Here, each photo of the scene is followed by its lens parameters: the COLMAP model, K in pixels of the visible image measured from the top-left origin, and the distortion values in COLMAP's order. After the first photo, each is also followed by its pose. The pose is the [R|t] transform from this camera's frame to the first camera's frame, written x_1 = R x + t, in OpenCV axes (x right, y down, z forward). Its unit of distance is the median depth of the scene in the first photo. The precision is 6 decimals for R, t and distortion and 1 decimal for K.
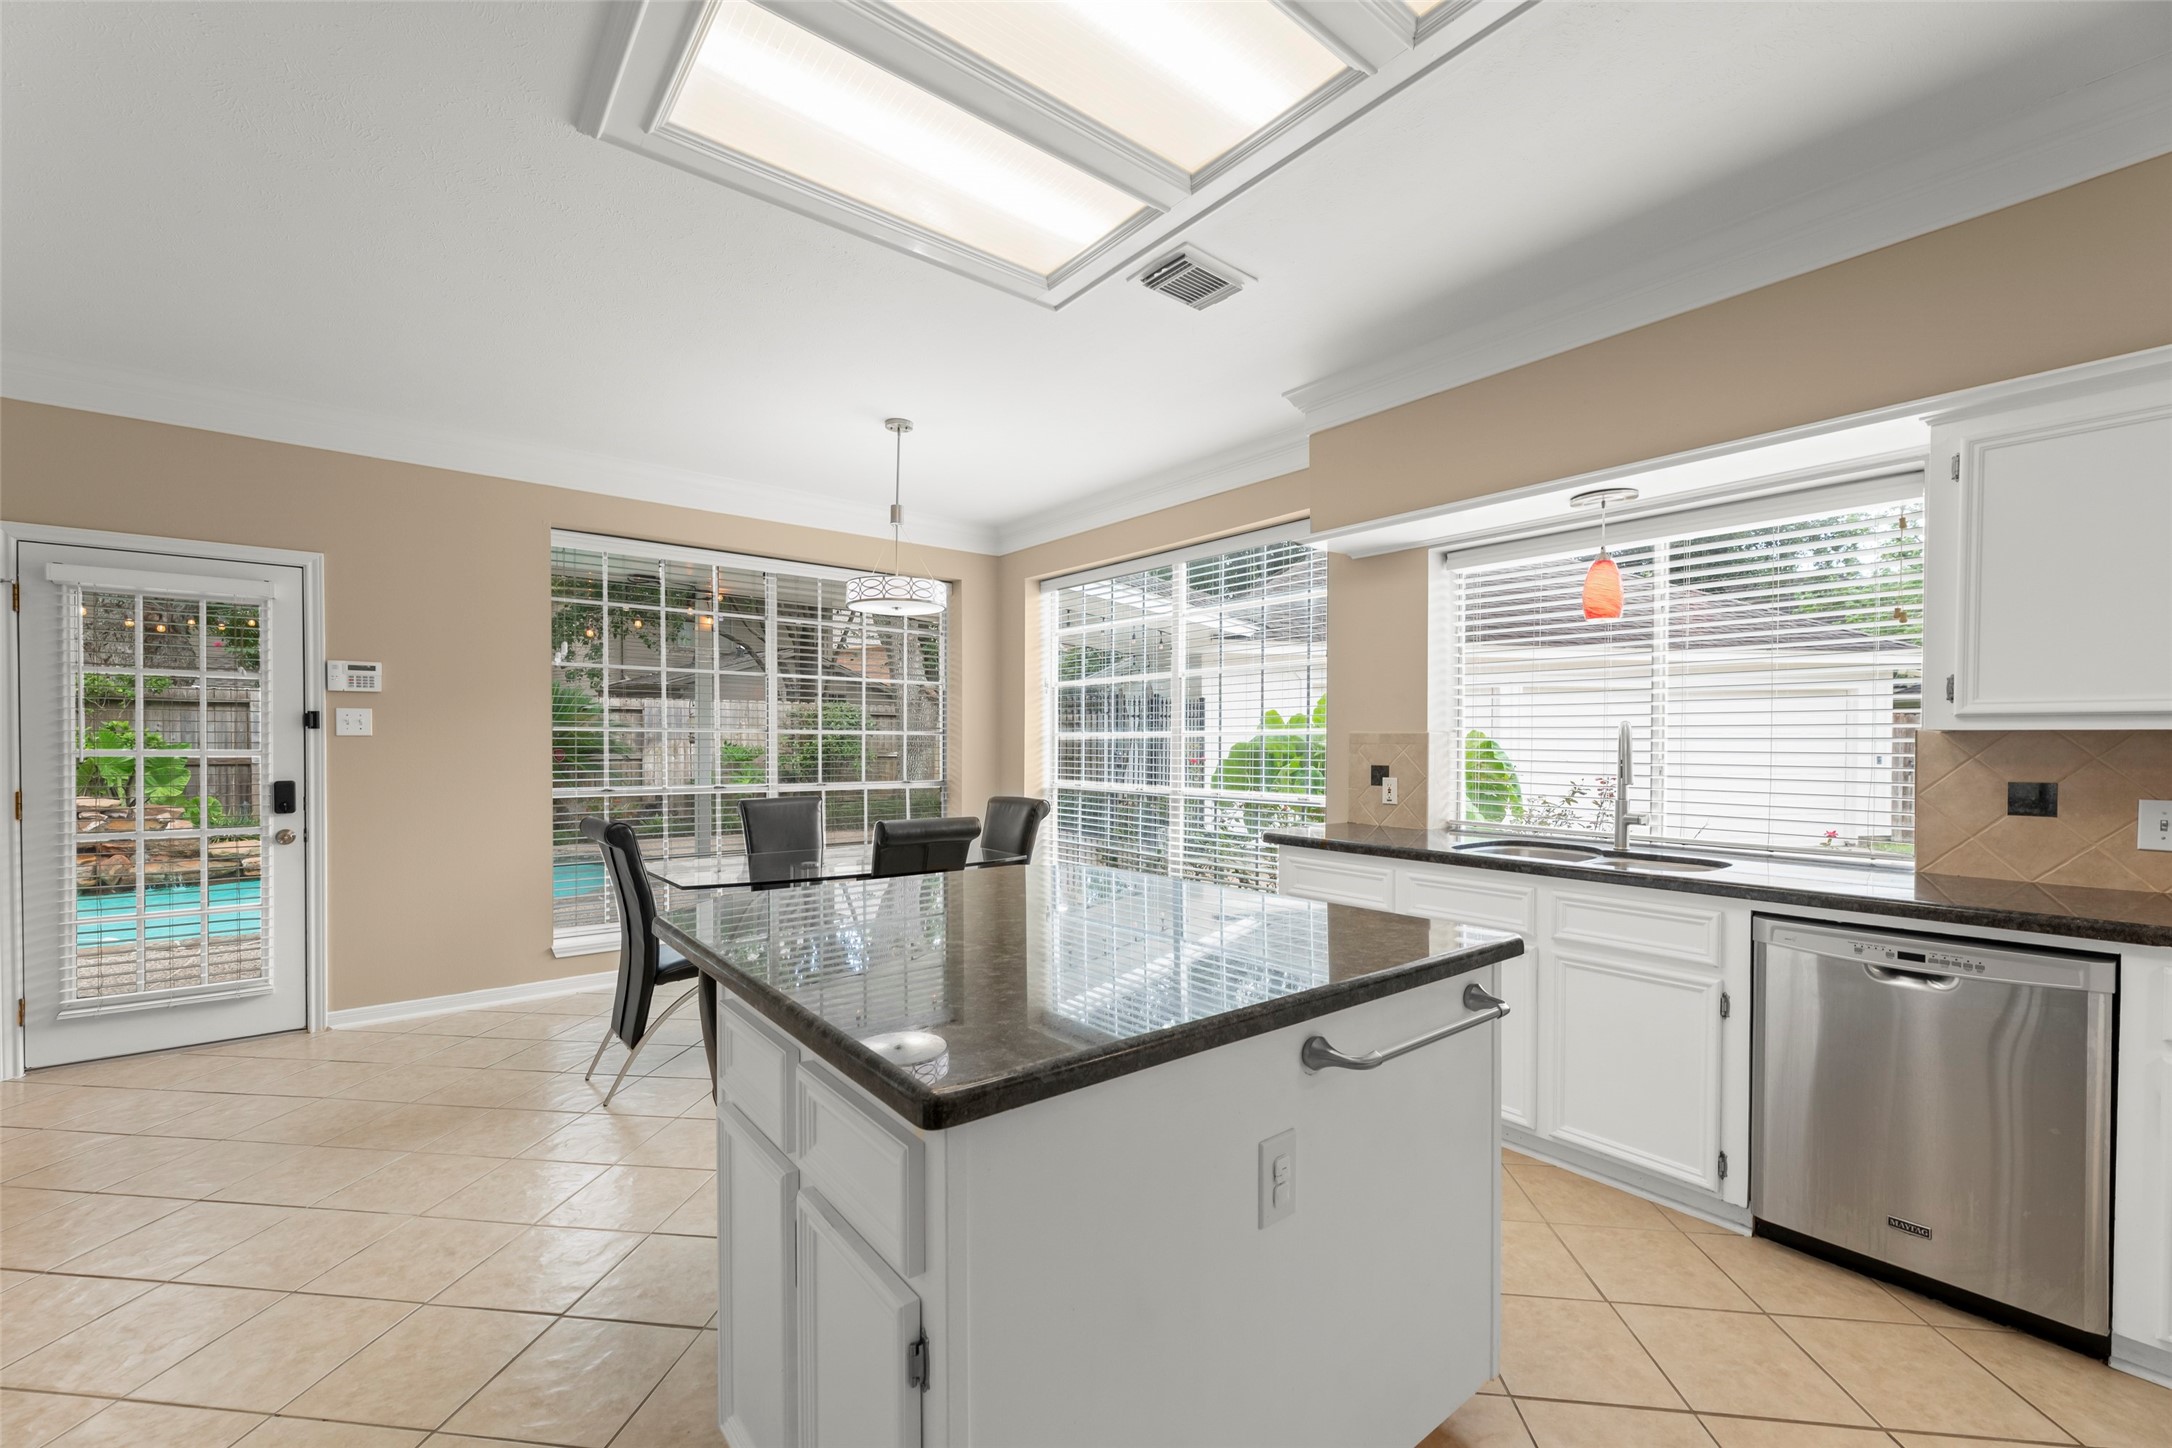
lens RADIAL K [[881.4, 0, 1077.9], [0, 881.4, 739.5], [0, 0, 1]] dist [0.004340, -0.000191]
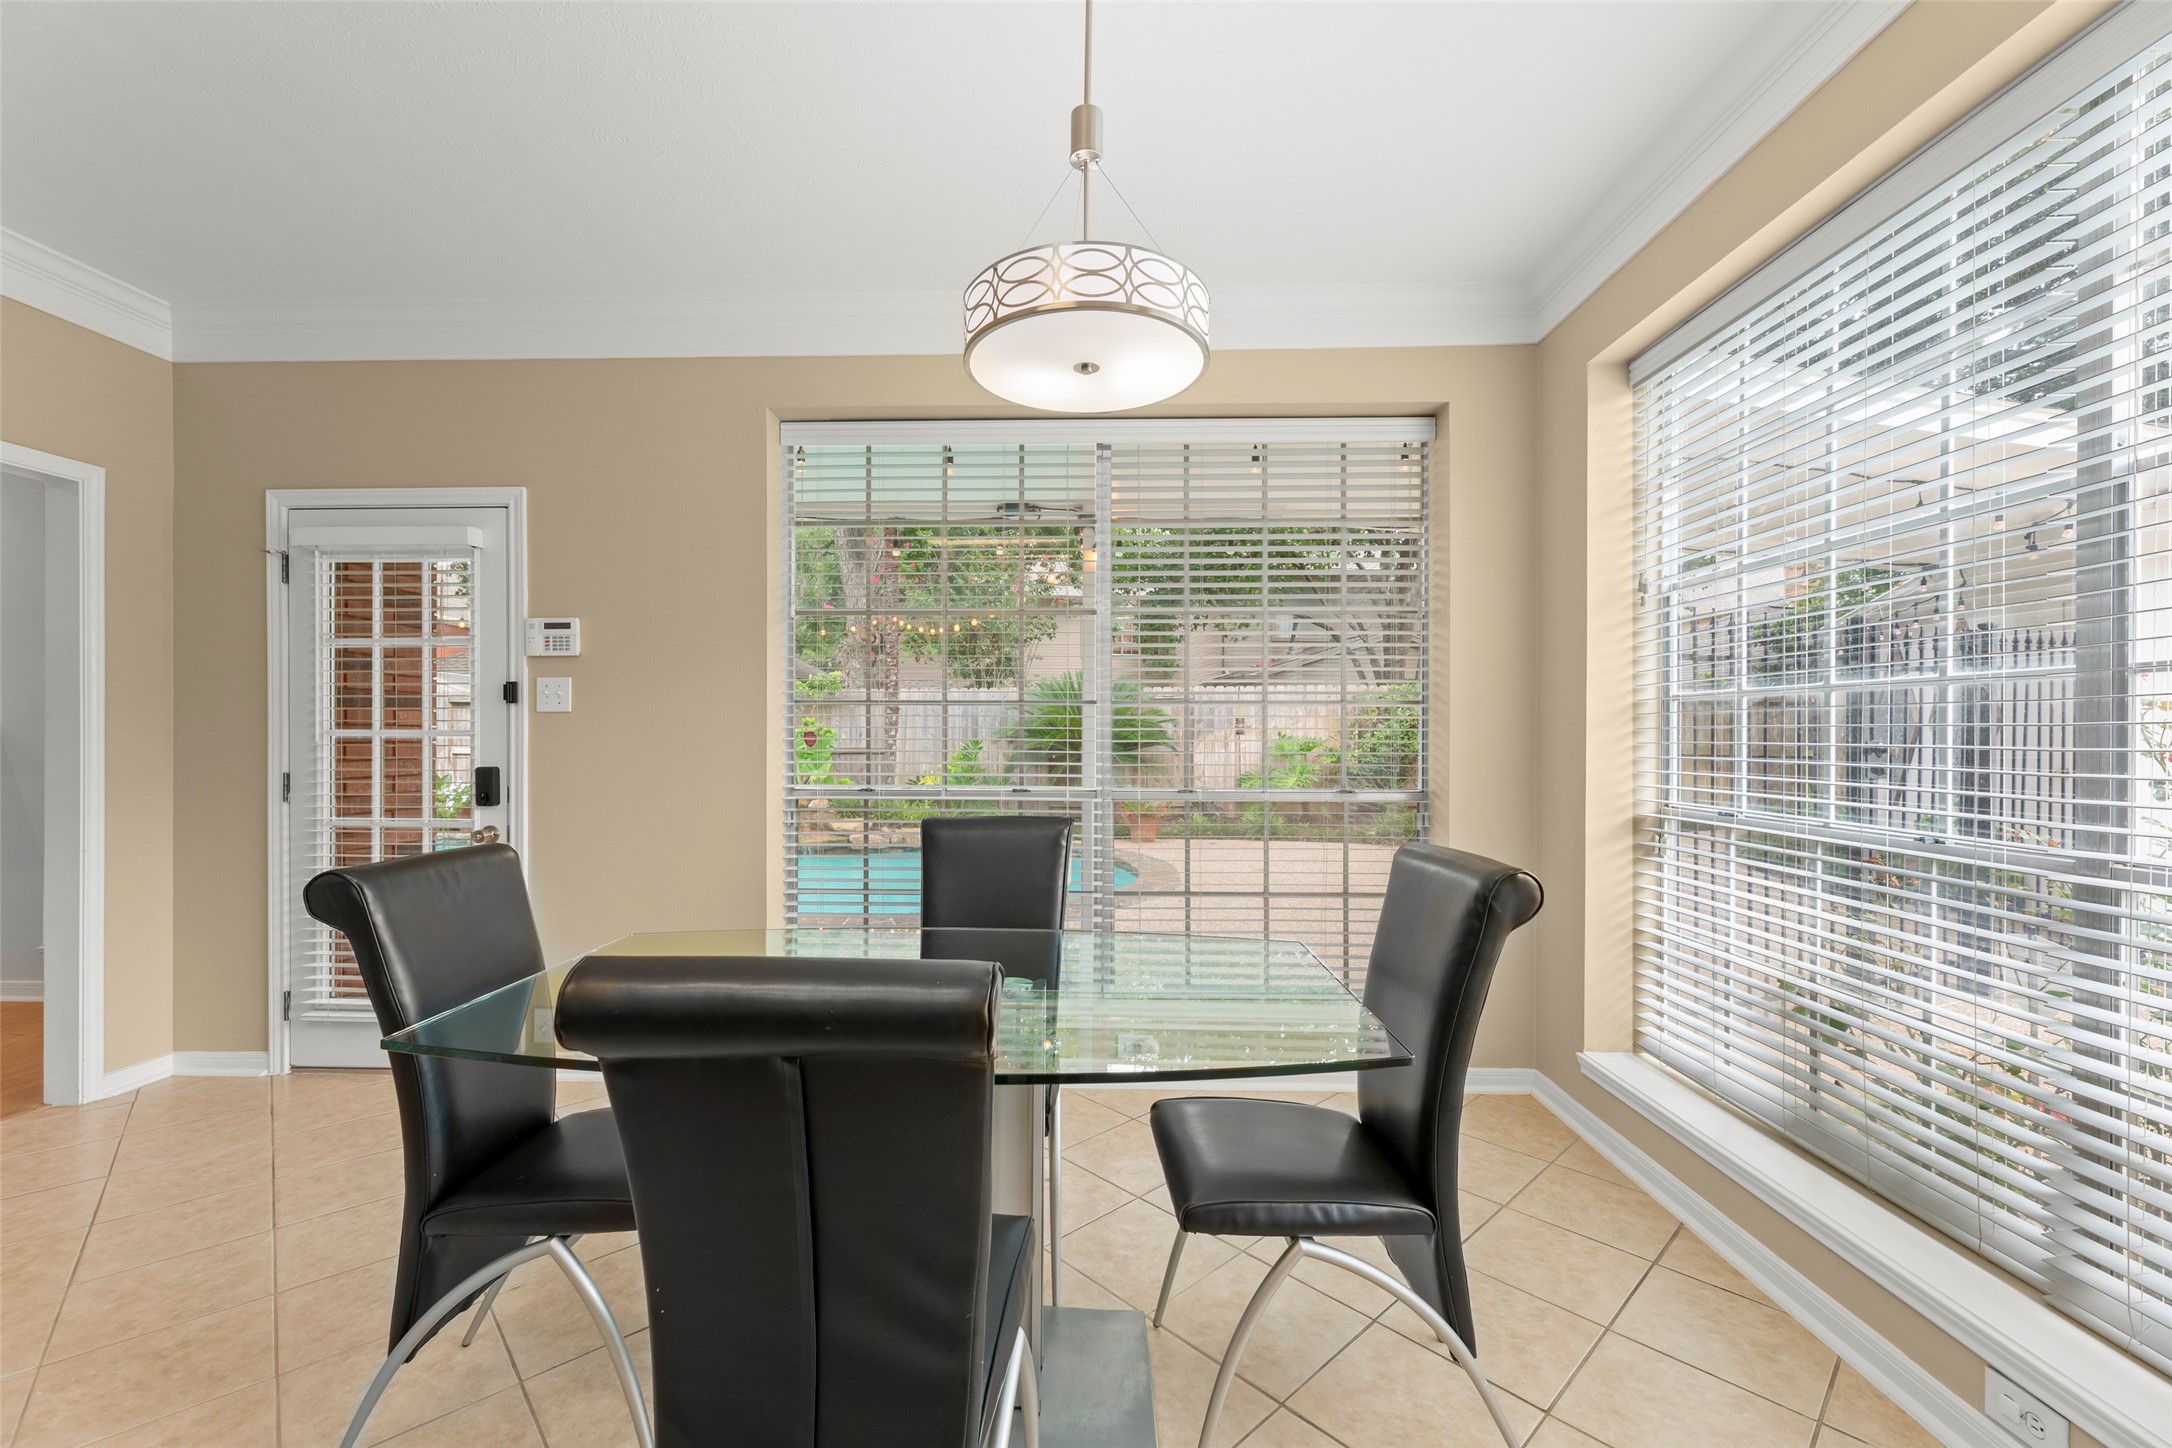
lens RADIAL K [[881.4, 0, 1075.0], [0, 881.4, 744.3], [0, 0, 1]] dist [0.004340, -0.000191]
pose [[0.765461, 0.002861, -0.643476, 0.049720], [0.000158, 0.999989, 0.004633, 0.021223], [0.643482, -0.003648, 0.765452, 0.702842]]
